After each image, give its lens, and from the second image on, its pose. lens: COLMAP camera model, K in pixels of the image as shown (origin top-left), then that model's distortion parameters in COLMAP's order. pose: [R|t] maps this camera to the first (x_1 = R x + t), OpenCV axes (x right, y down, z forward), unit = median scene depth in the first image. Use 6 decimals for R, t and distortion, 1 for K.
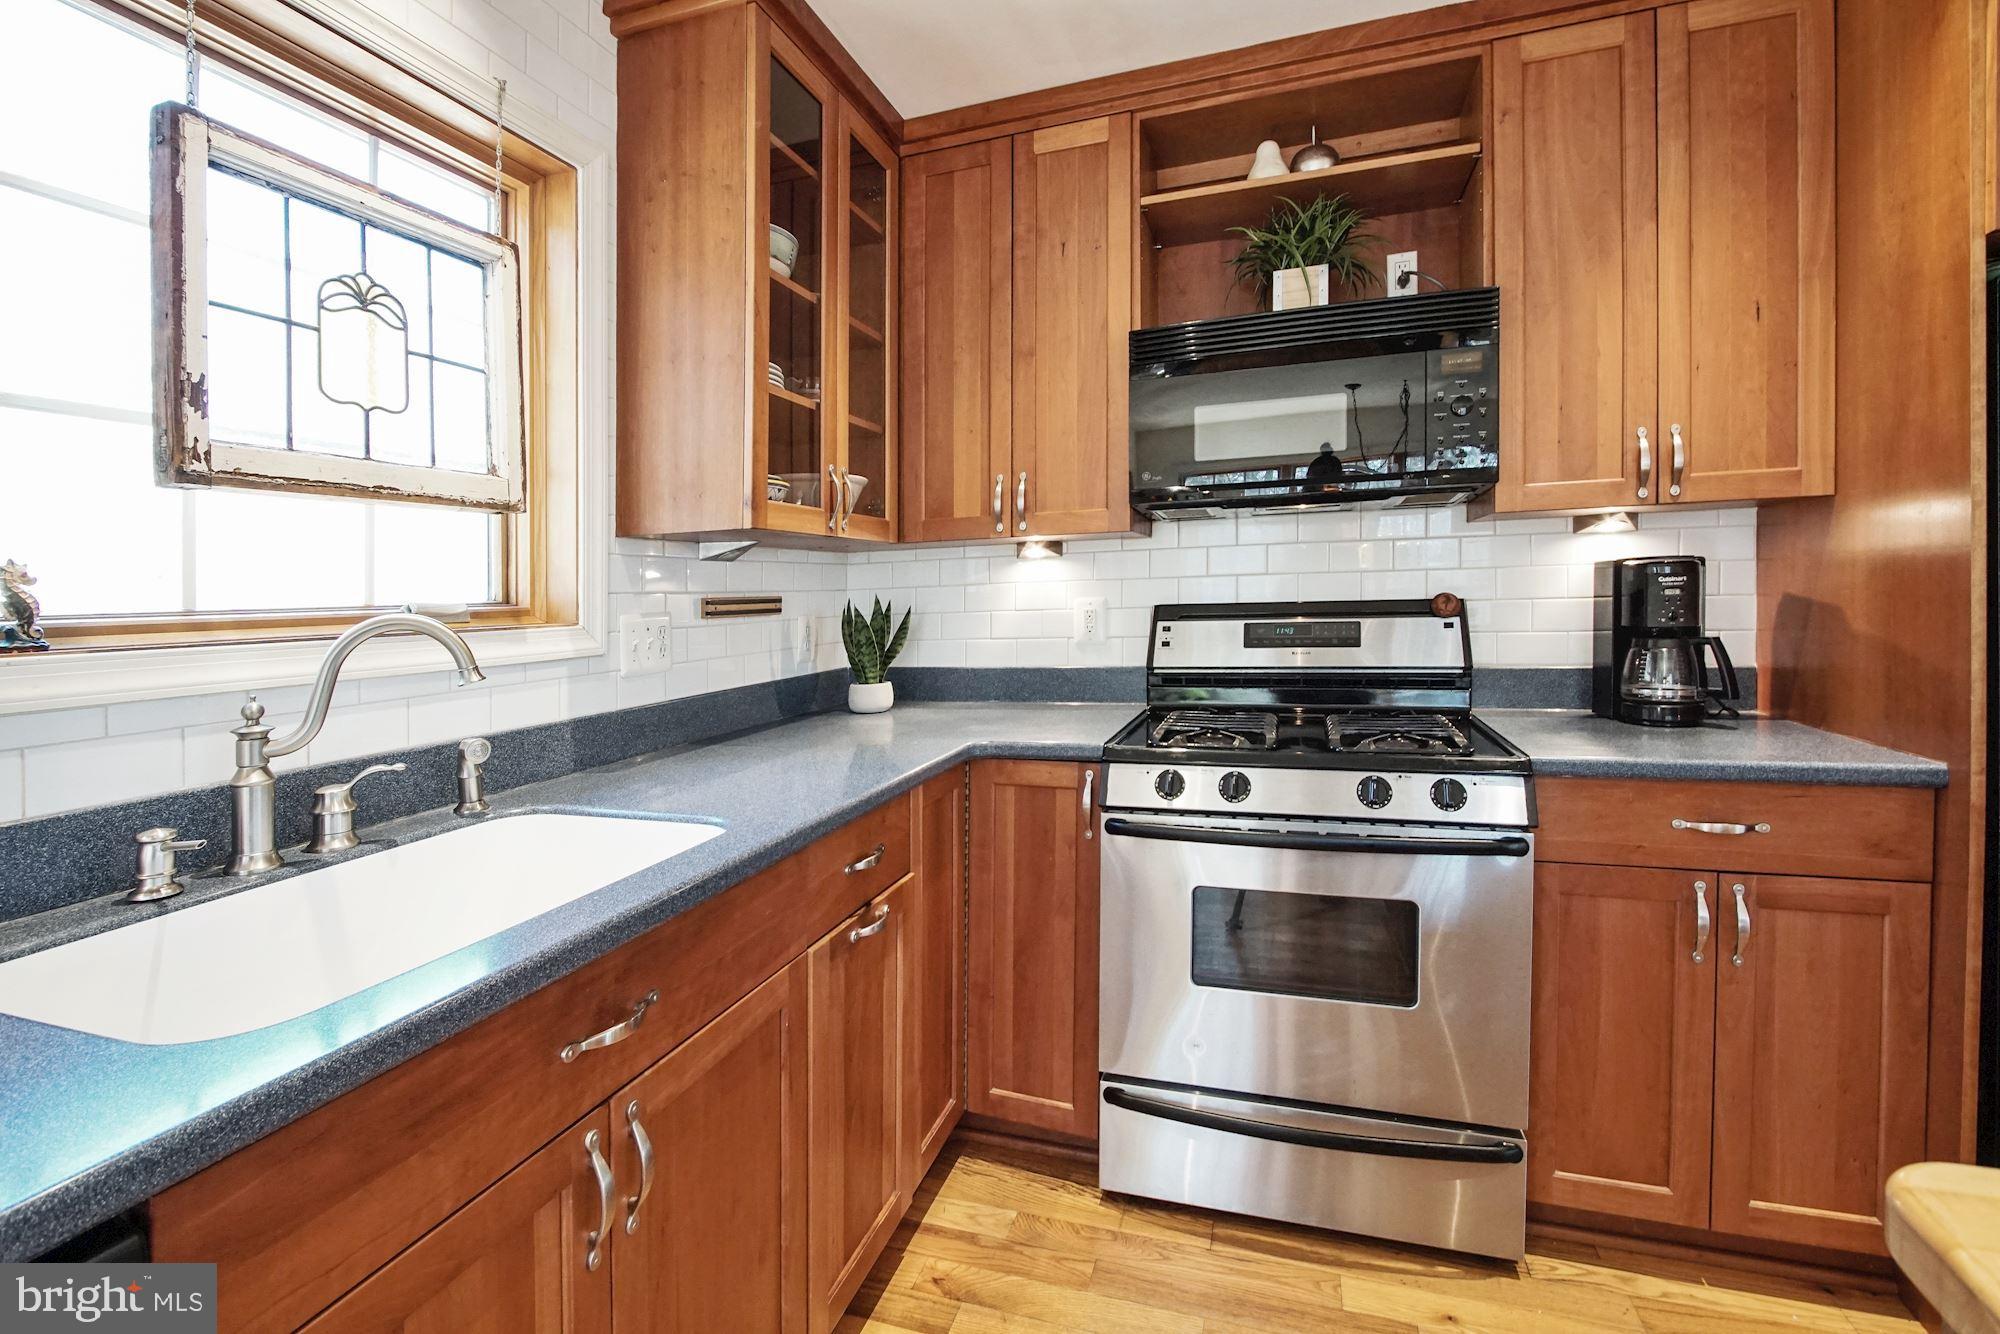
lens RADIAL K [[913.4, 0, 995.8], [0, 913.4, 592.1], [0, 0, 1]] dist [-0.011220, 0.000909]
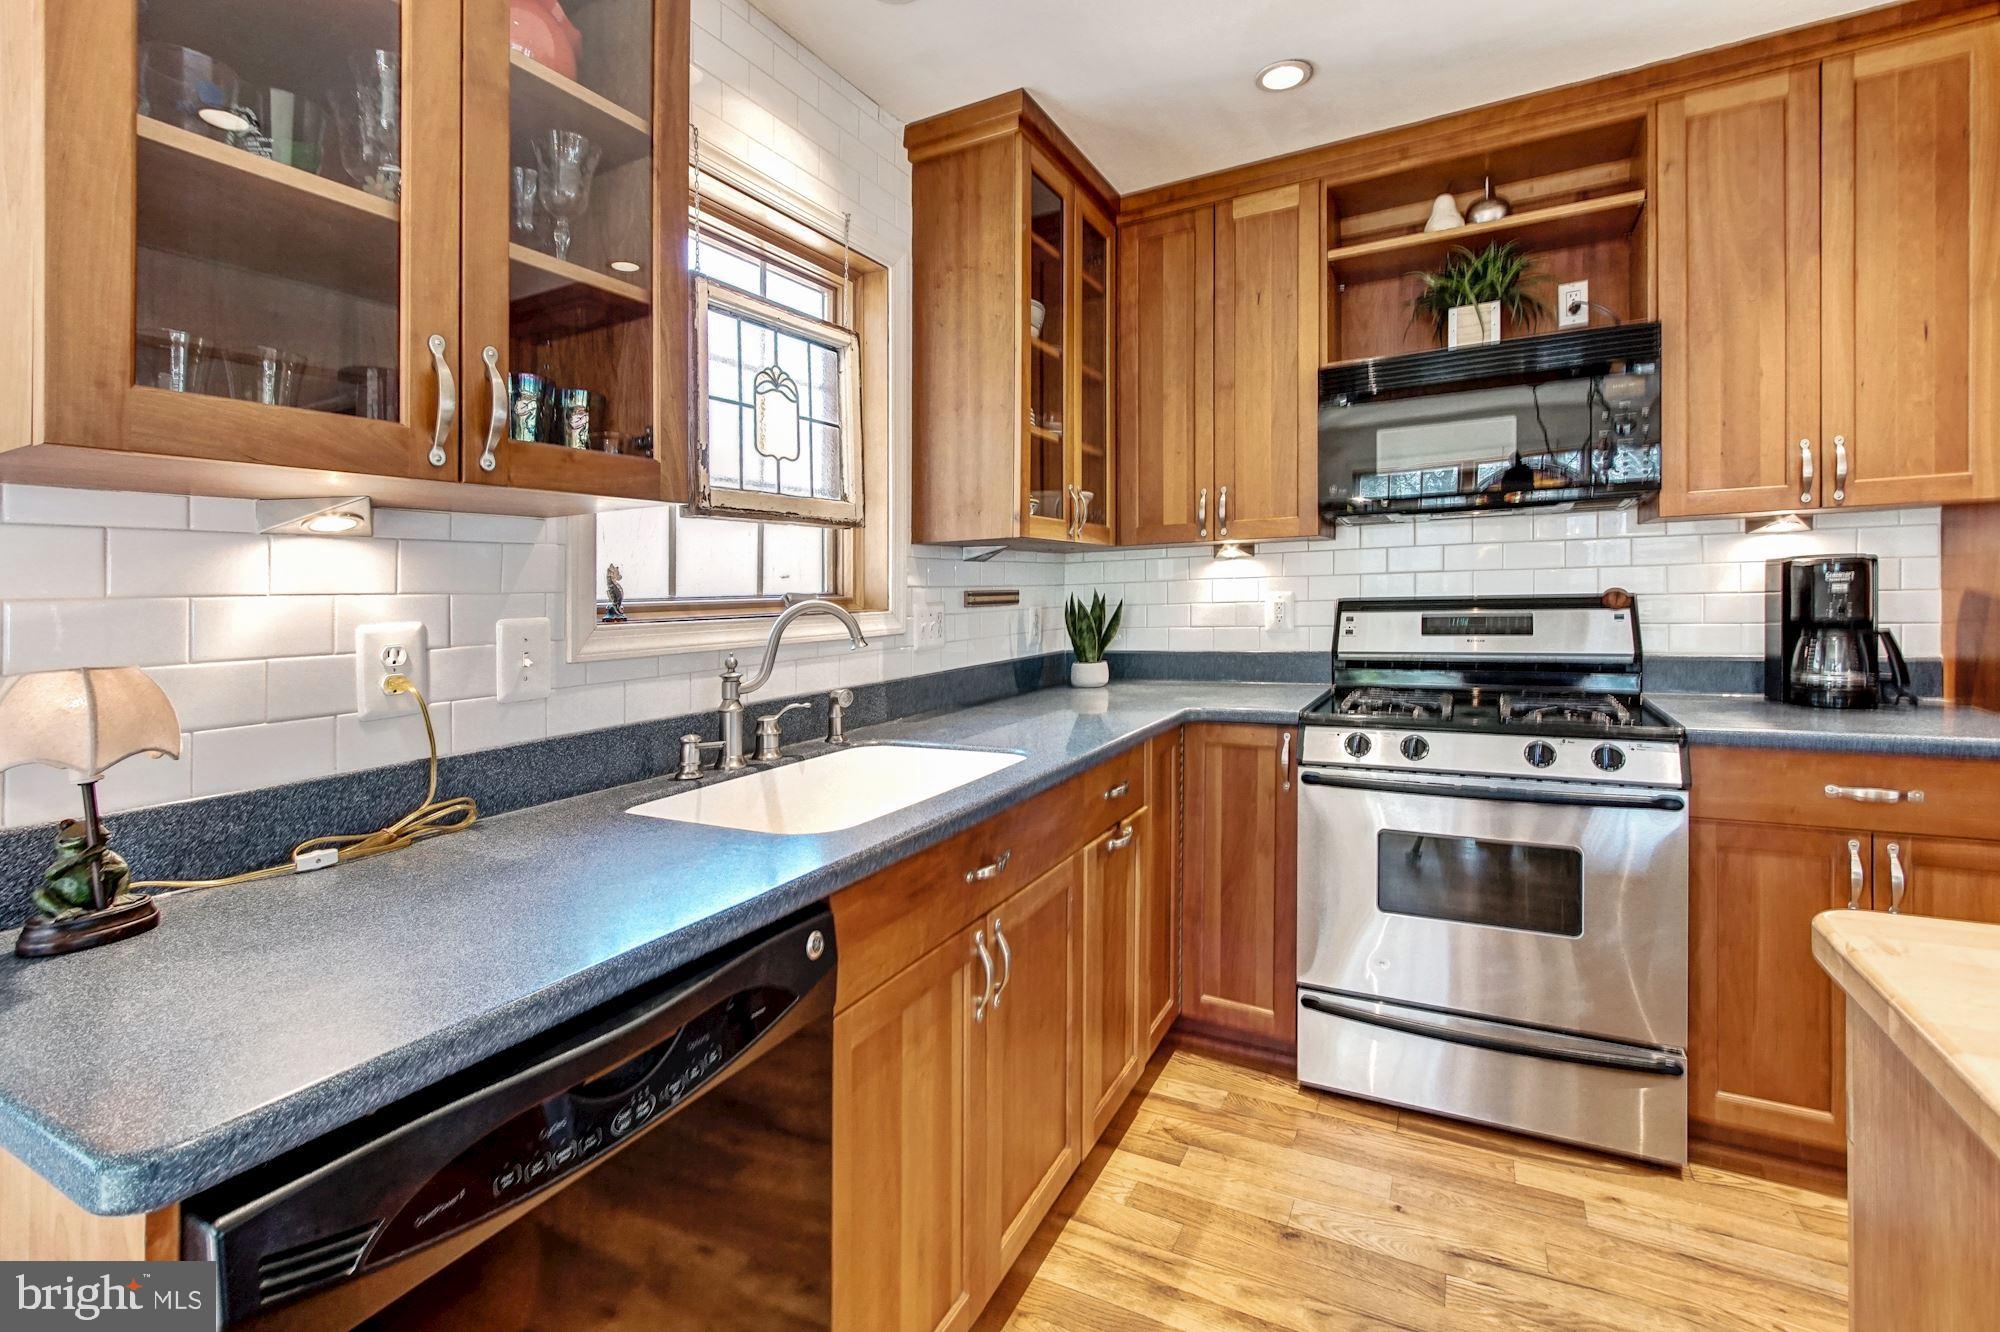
lens RADIAL K [[912.3, 0, 993.7], [0, 912.3, 579.0], [0, 0, 1]] dist [0.001280, 0.005343]
pose [[0.985378, -0.000200, -0.170383, -0.077243], [-0.001672, 0.999940, -0.010839, 0.003691], [0.170375, 0.010965, 0.985318, -0.273326]]
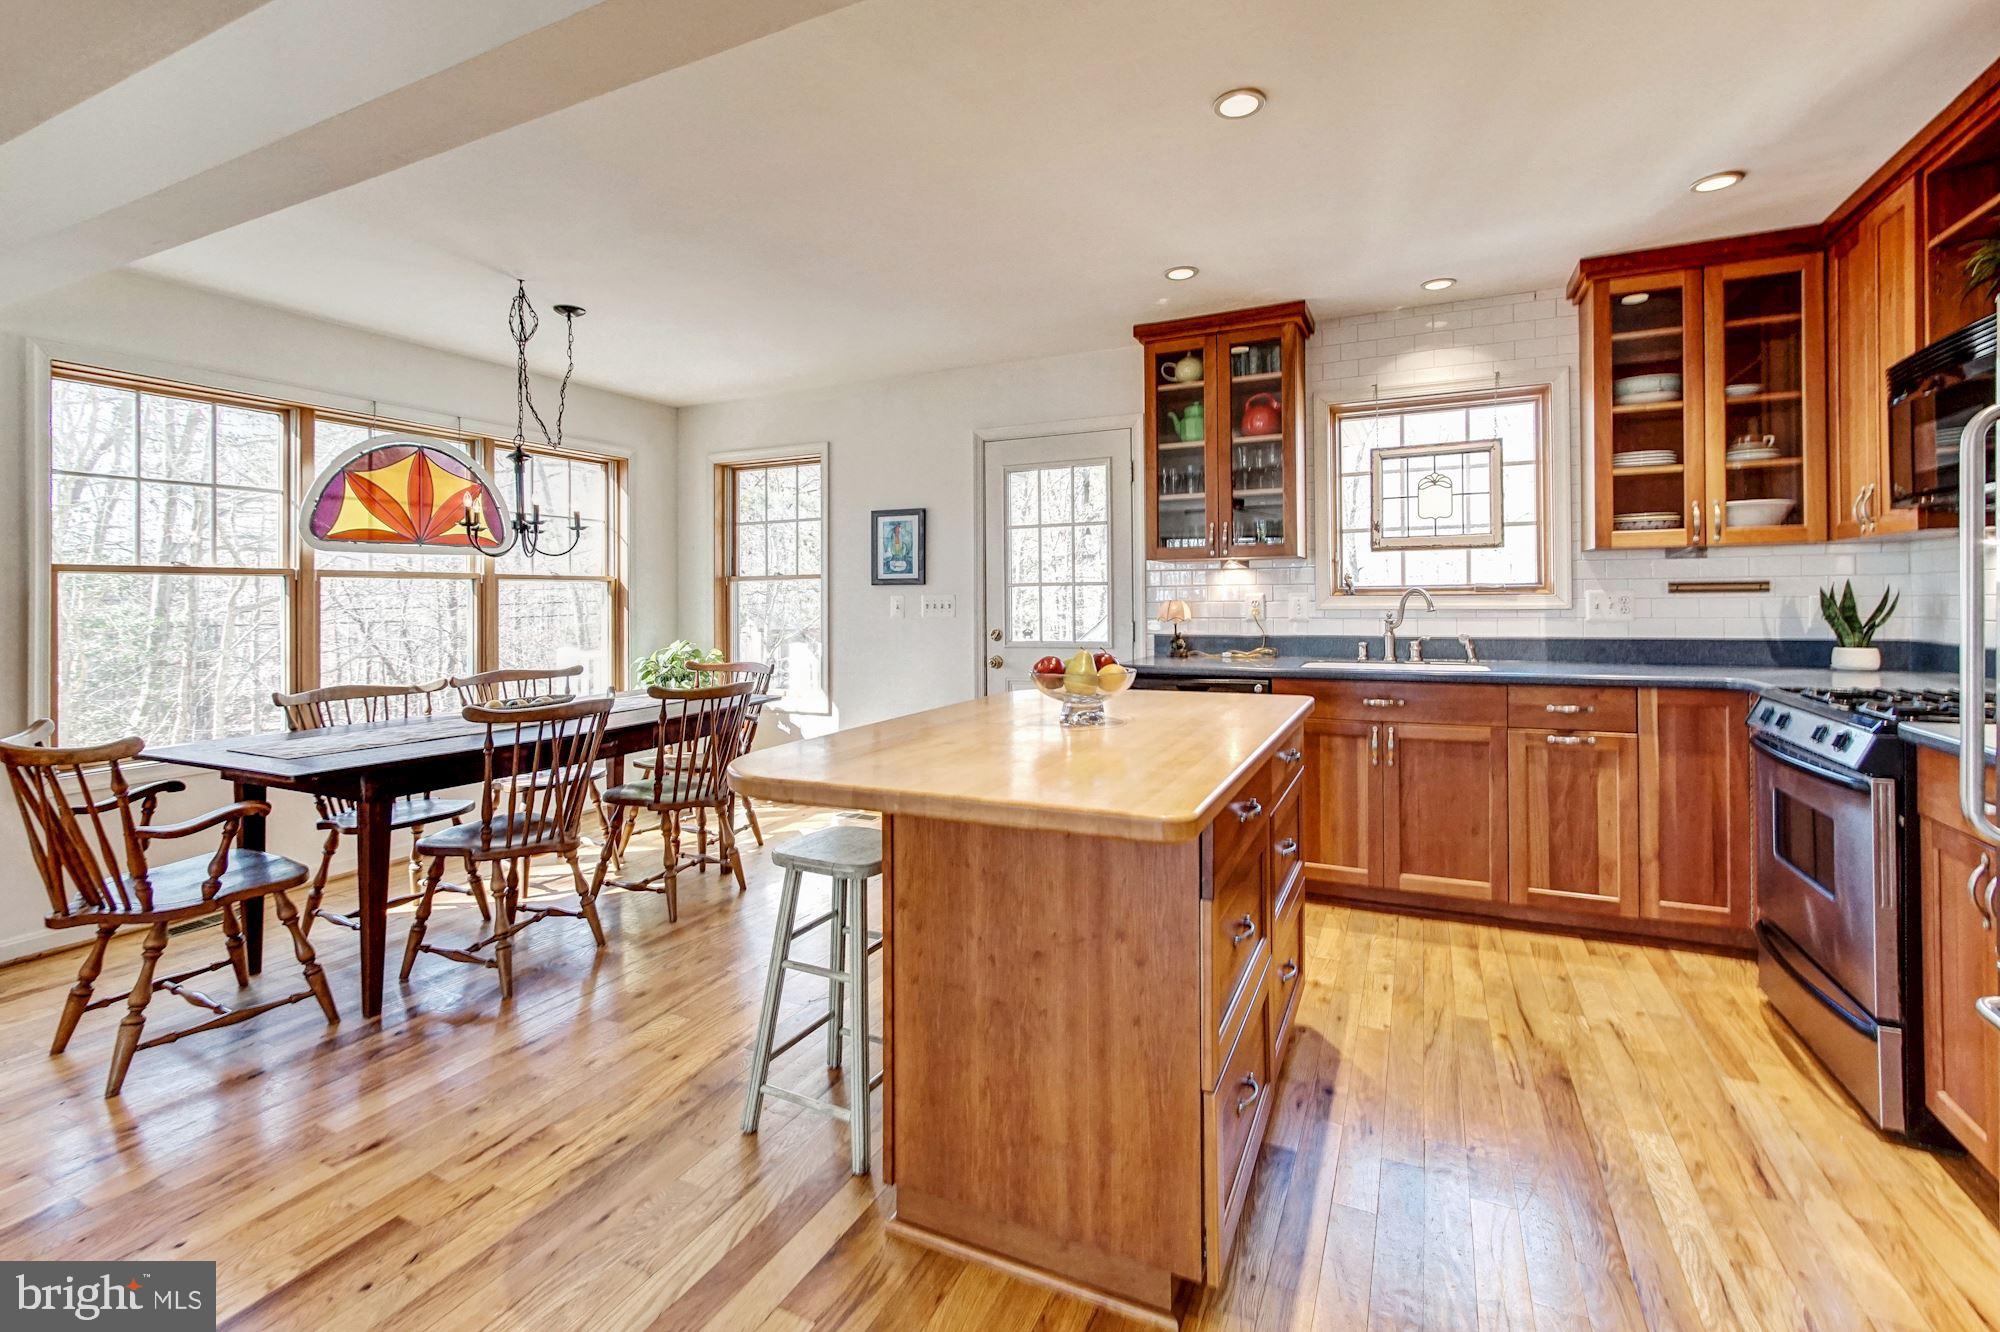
lens RADIAL K [[889.1, 0, 1002.0], [0, 889.1, 611.7], [0, 0, 1]] dist [-0.006200, 0.004666]
pose [[-0.112137, 0.047825, -0.992541, 1.672708], [0.015506, 0.998804, 0.046375, -0.038383], [0.993572, -0.010190, -0.112744, -0.050023]]
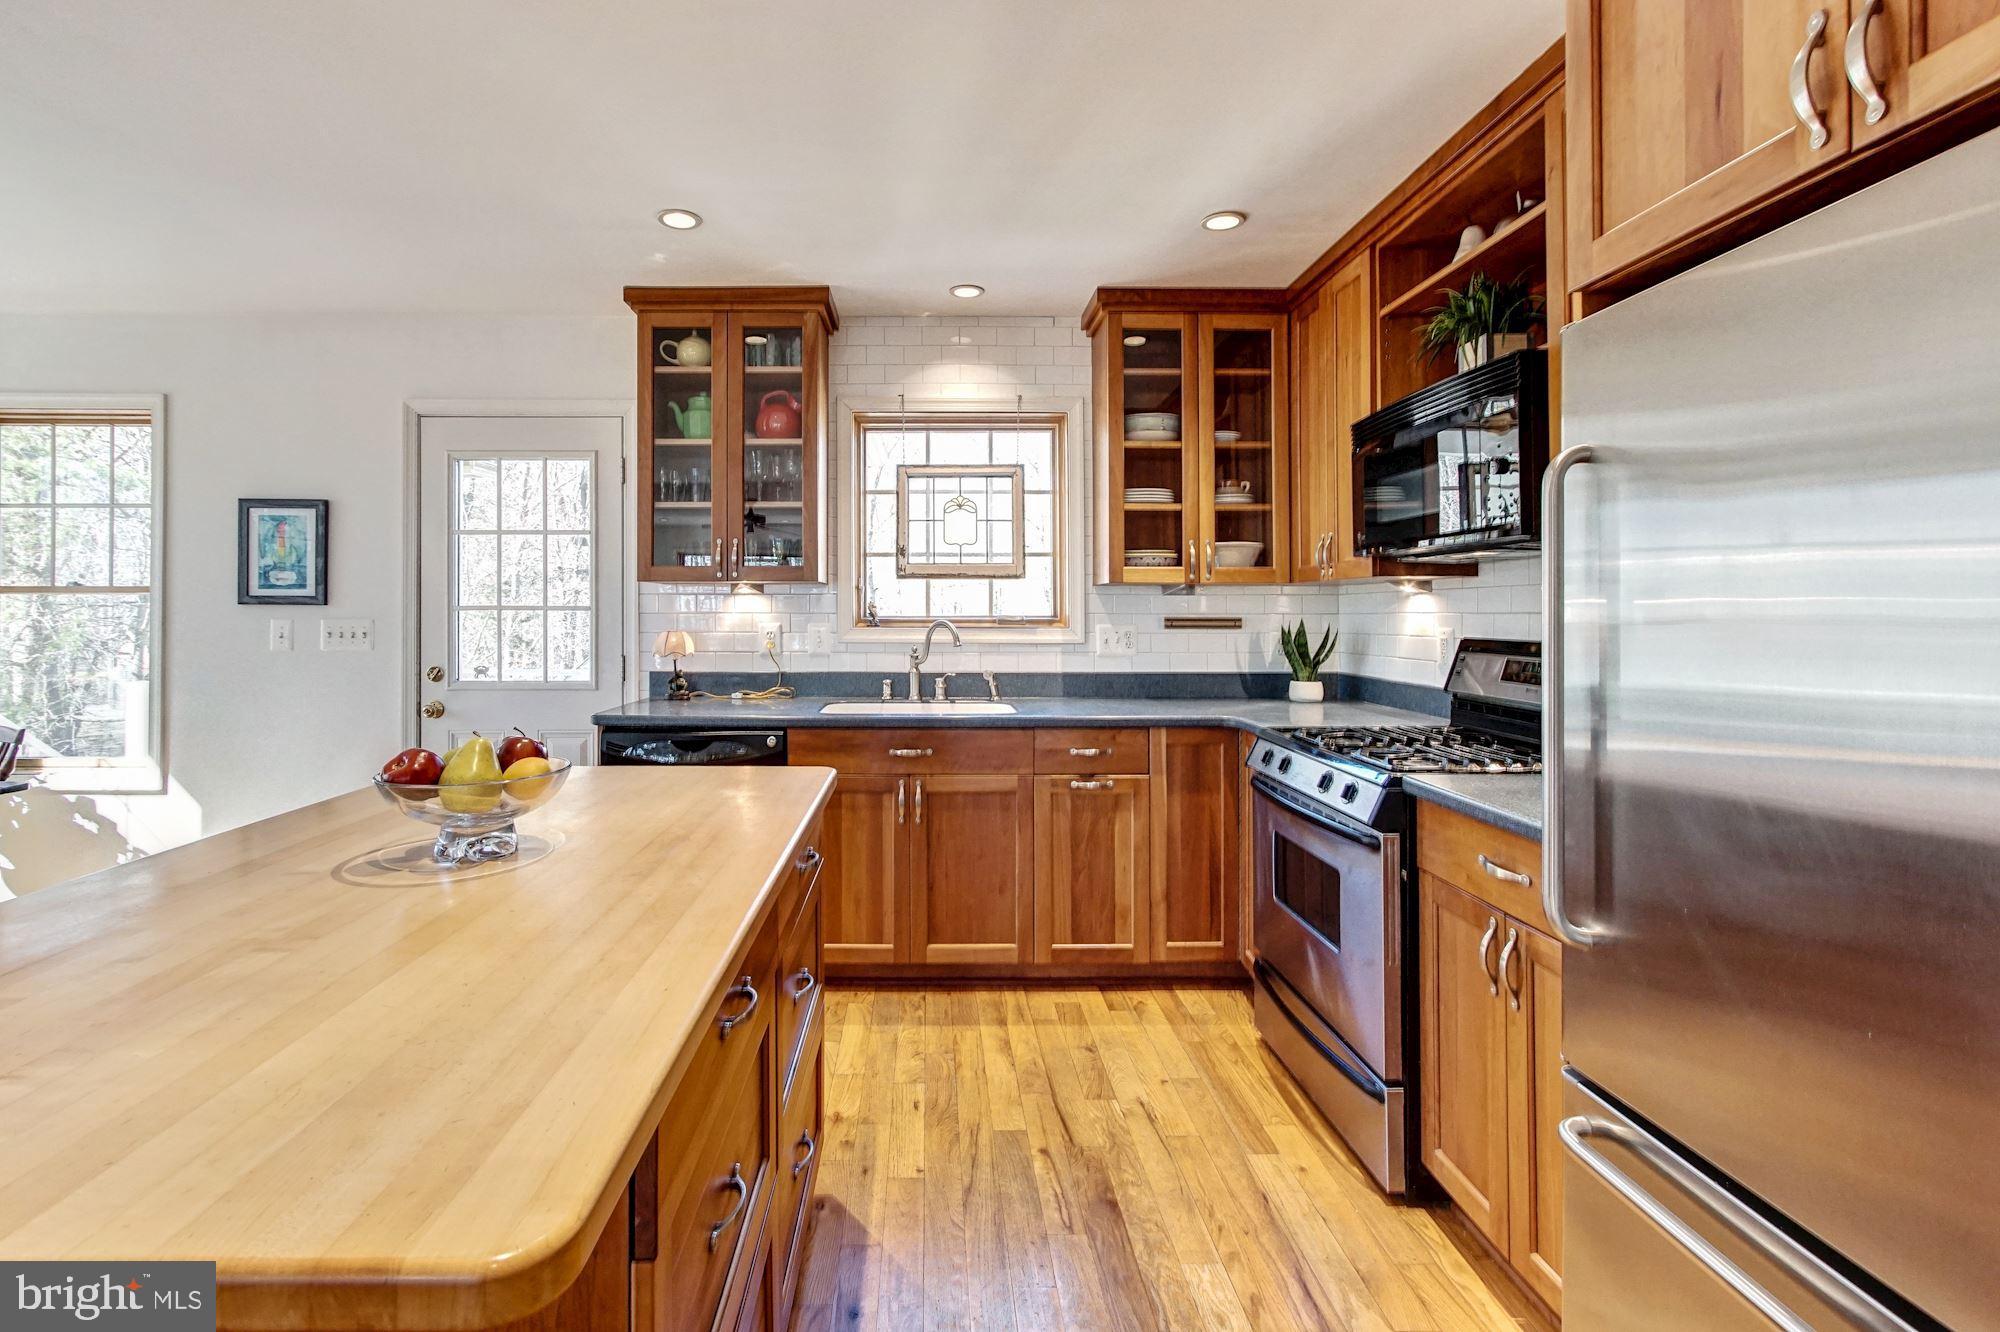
lens RADIAL K [[888.8, 0, 932.9], [0, 888.8, 615.2], [0, 0, 1]] dist [-0.003223, 0.000117]
pose [[0.329284, 0.035472, -0.943564, 1.301341], [-0.011113, 0.999370, 0.033692, -0.056430], [0.944166, -0.000609, 0.329471, 0.029958]]
